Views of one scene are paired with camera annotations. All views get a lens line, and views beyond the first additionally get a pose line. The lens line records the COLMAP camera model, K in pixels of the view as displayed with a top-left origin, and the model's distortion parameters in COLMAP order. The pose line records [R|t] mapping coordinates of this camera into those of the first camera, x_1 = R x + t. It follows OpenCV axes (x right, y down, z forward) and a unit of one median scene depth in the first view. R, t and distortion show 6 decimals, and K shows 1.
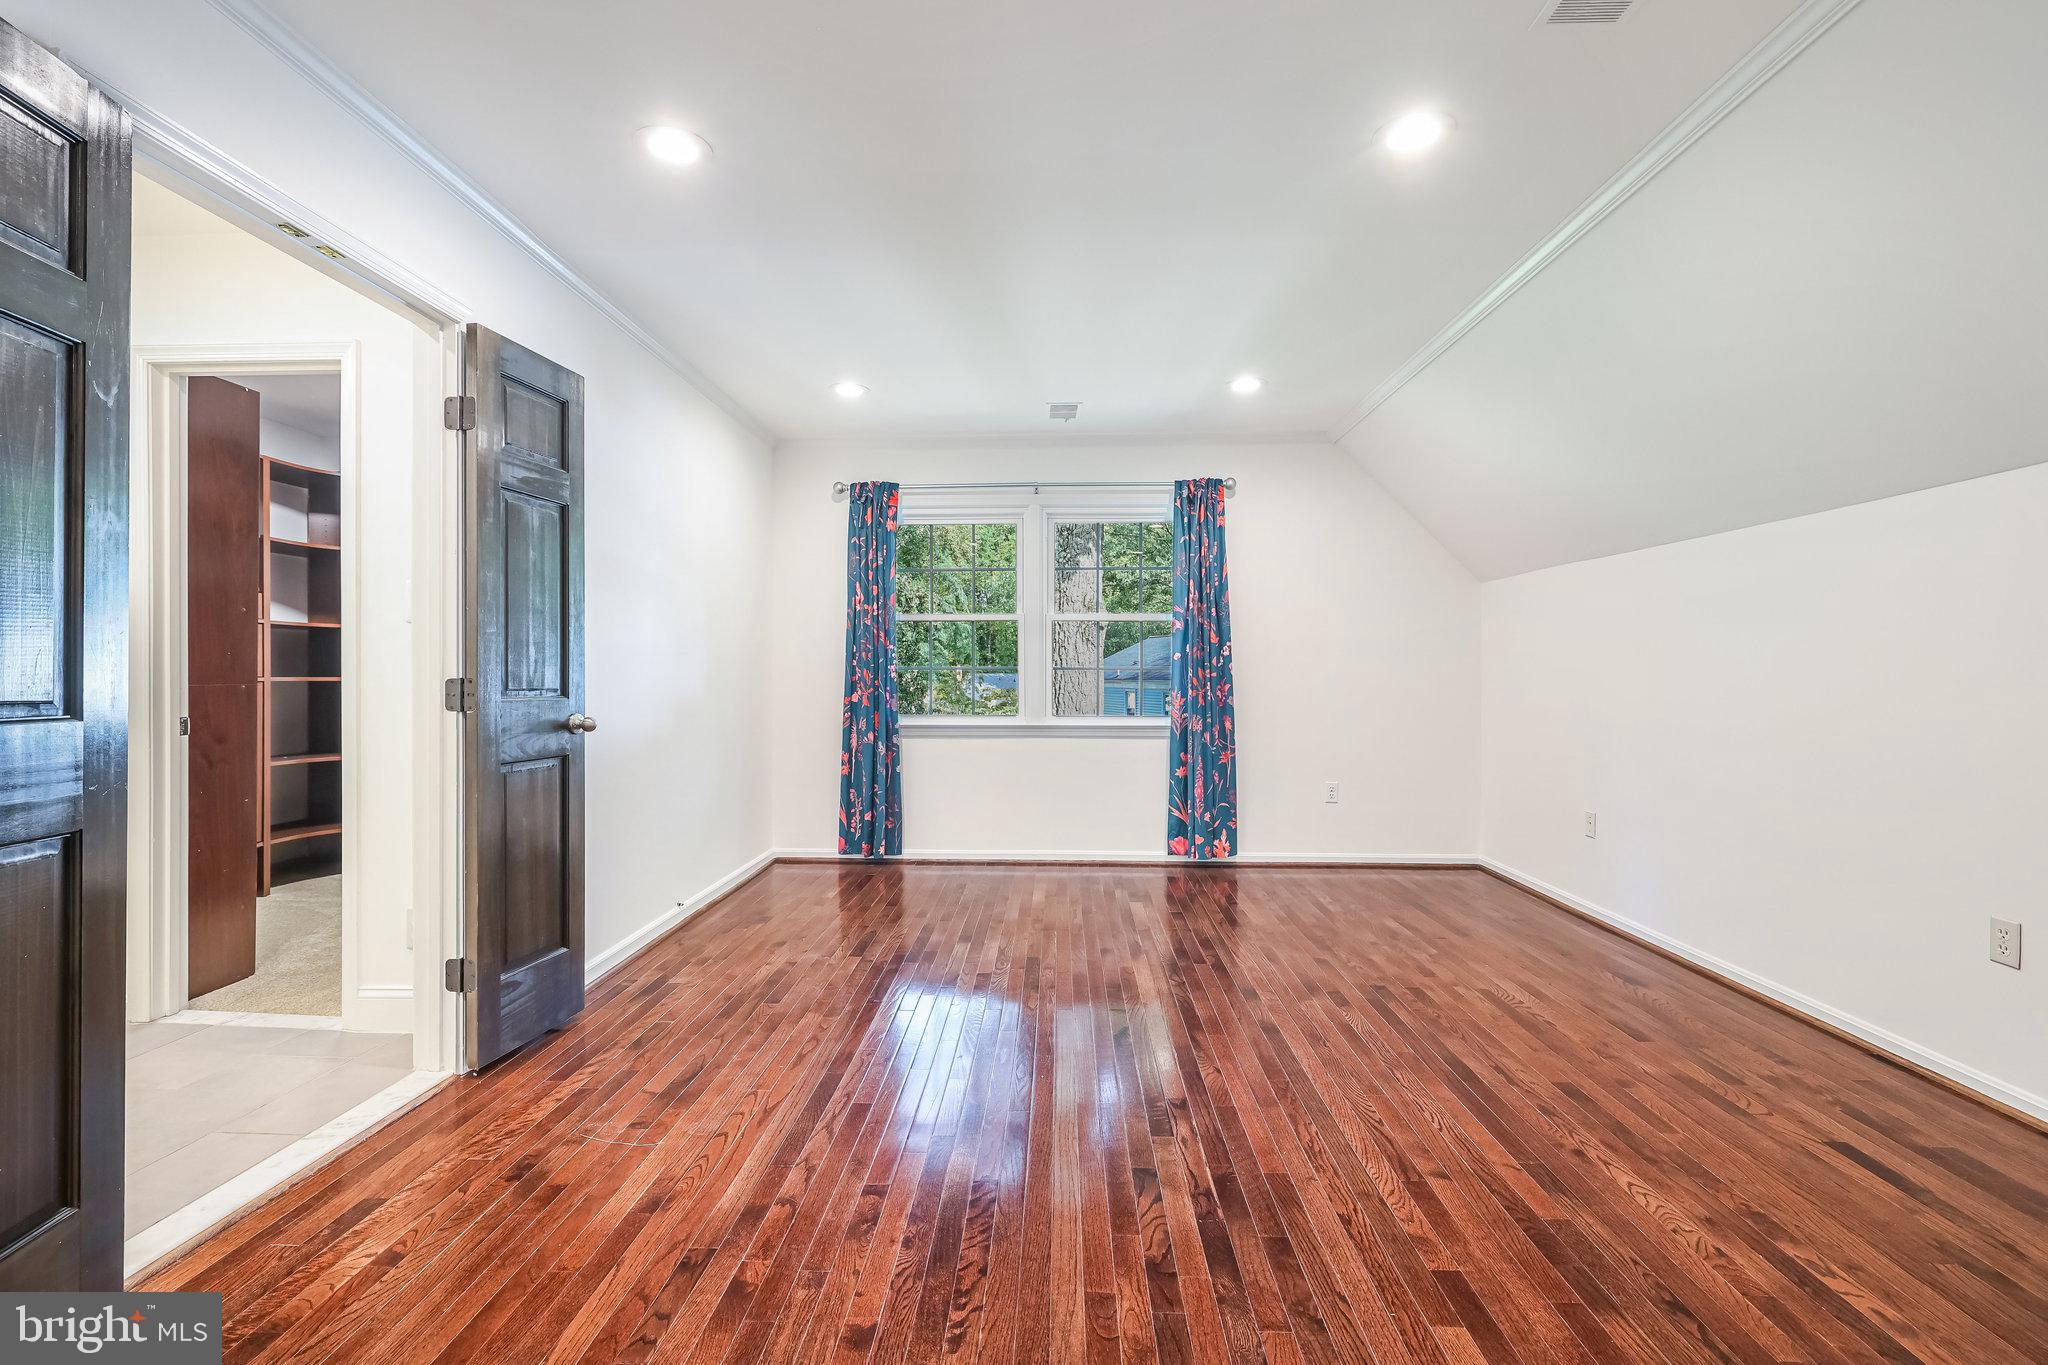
lens RADIAL K [[891.5, 0, 1021.2], [0, 891.5, 674.8], [0, 0, 1]] dist [0.002377, 0.000310]
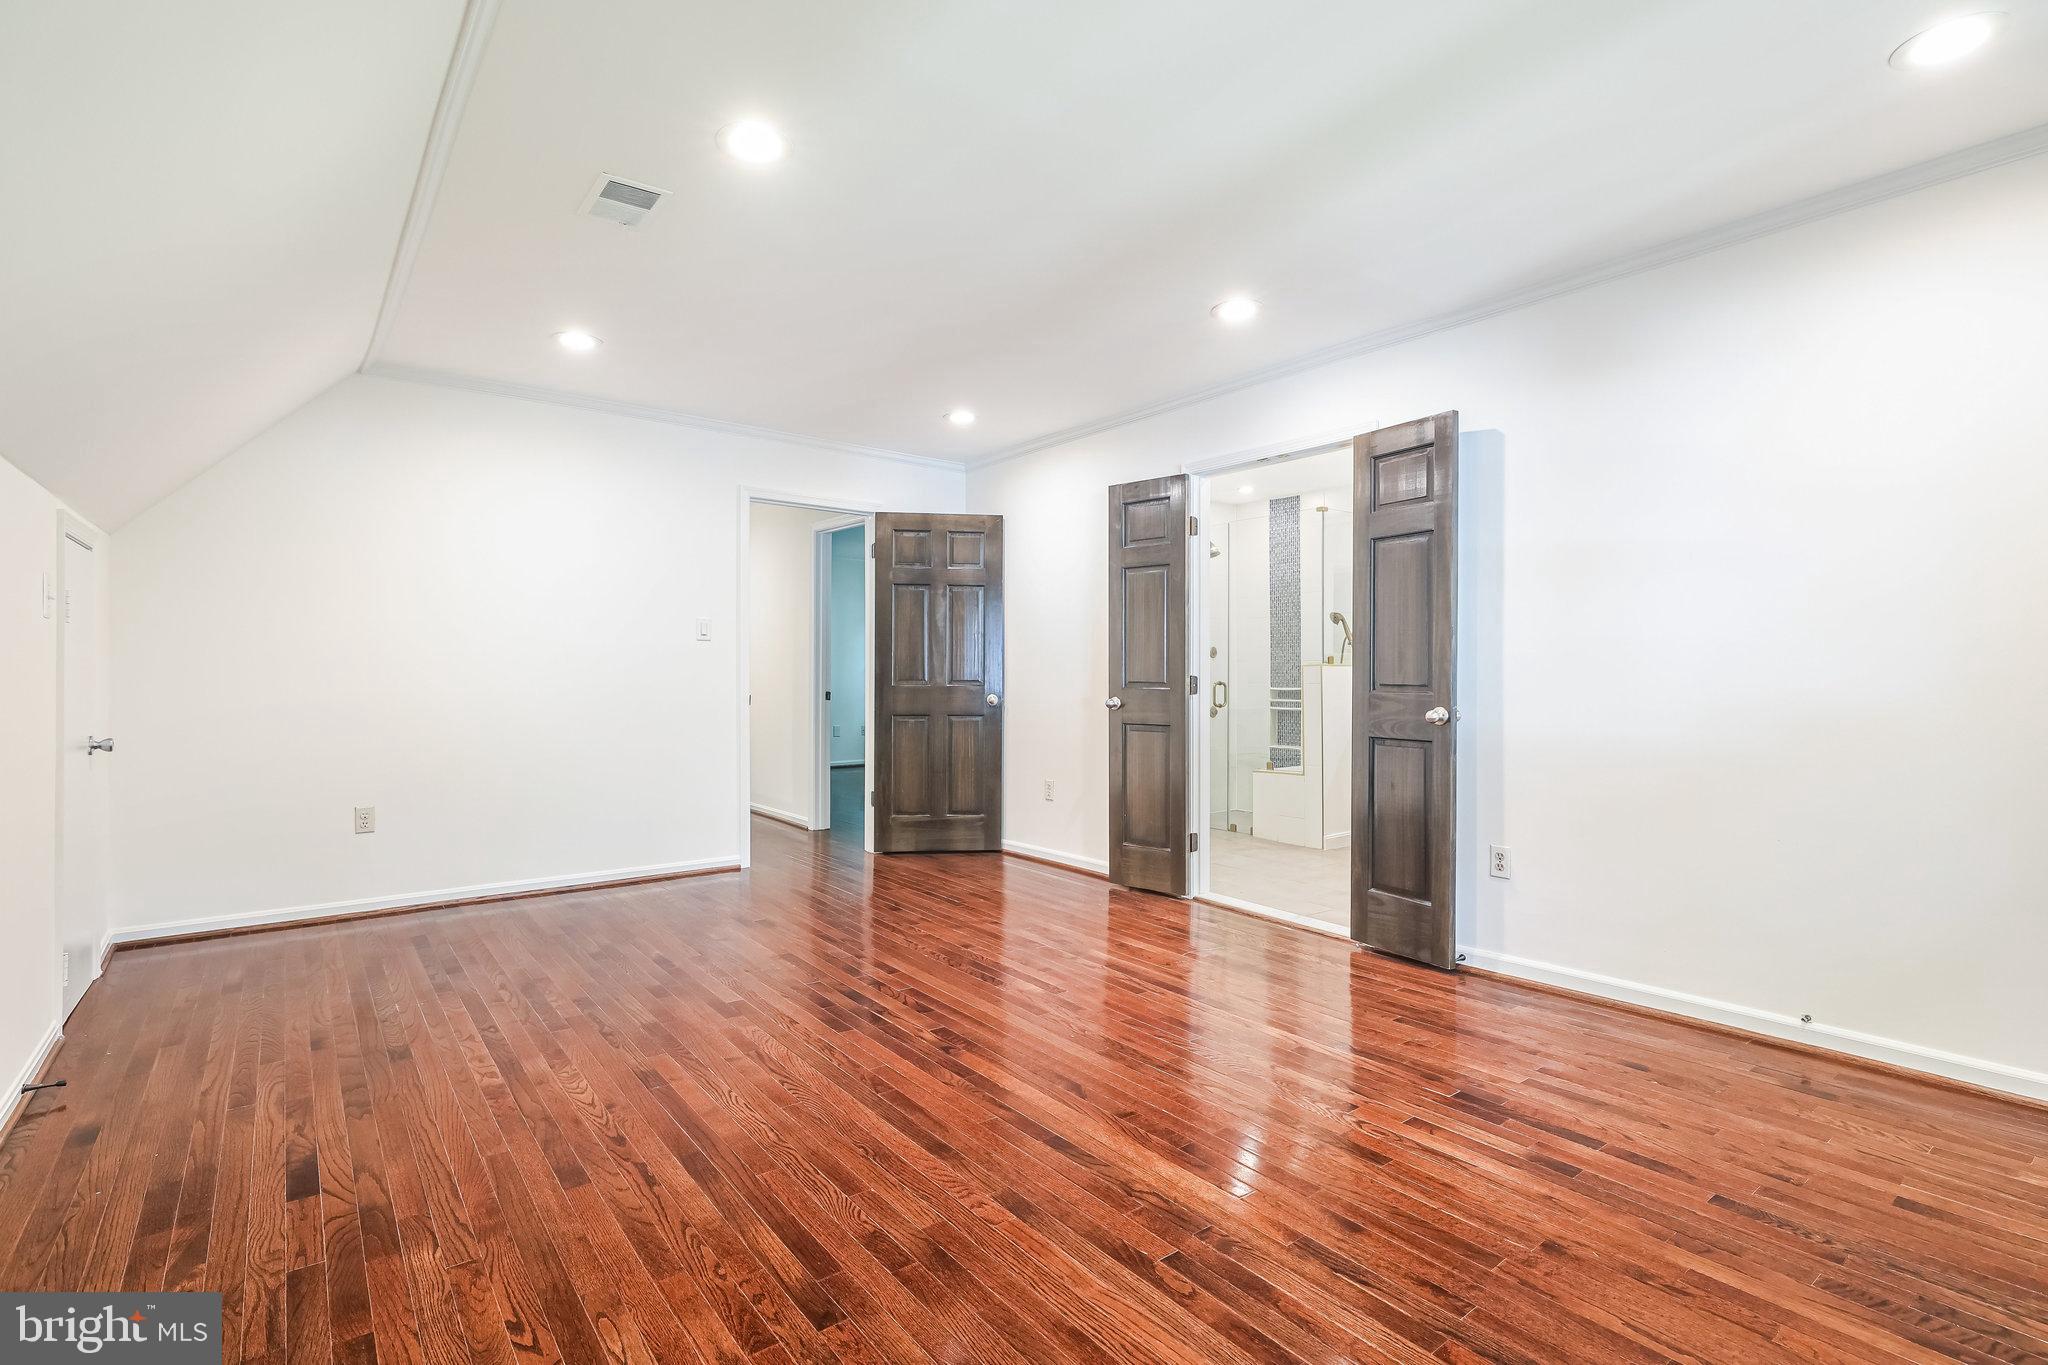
lens RADIAL K [[964.9, 0, 1028.0], [0, 964.9, 681.1], [0, 0, 1]] dist [-0.000652, -0.000076]
pose [[-0.762861, 0.001328, -0.646561, 0.838310], [-0.002673, 0.999983, 0.005207, 0.004845], [0.646557, 0.005701, -0.762845, 1.874069]]
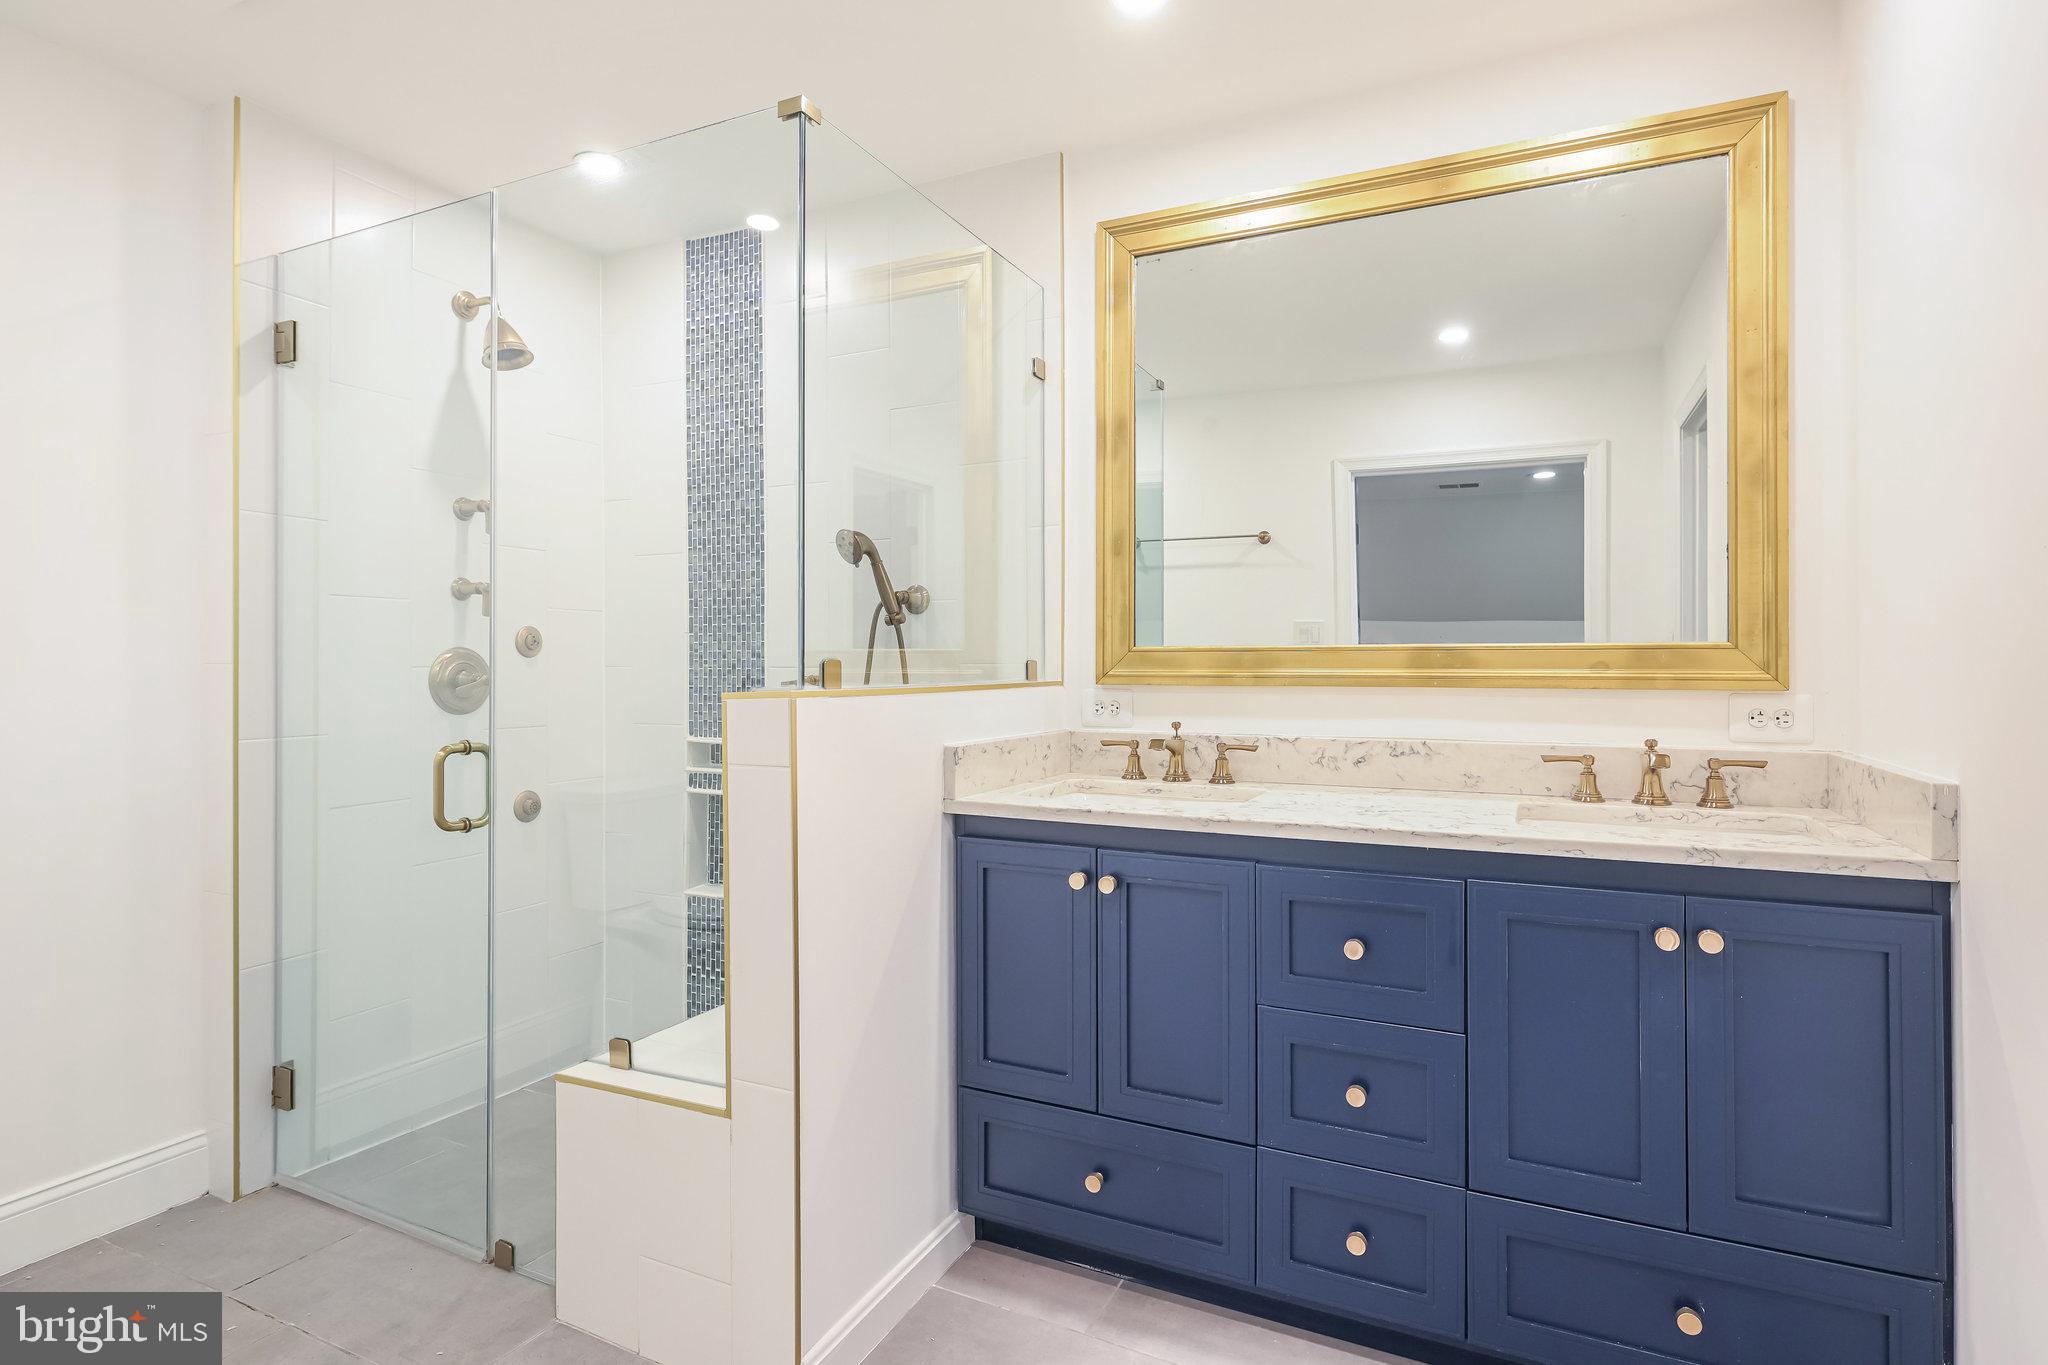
lens RADIAL K [[1045.3, 0, 1029.1], [0, 1045.3, 667.2], [0, 0, 1]] dist [0.000517, -0.001070]
pose [[-0.391343, -0.007785, -0.920212, -0.721518], [-0.003409, 0.999970, -0.007011, -0.036647], [0.920238, 0.000393, -0.391358, 0.910263]]
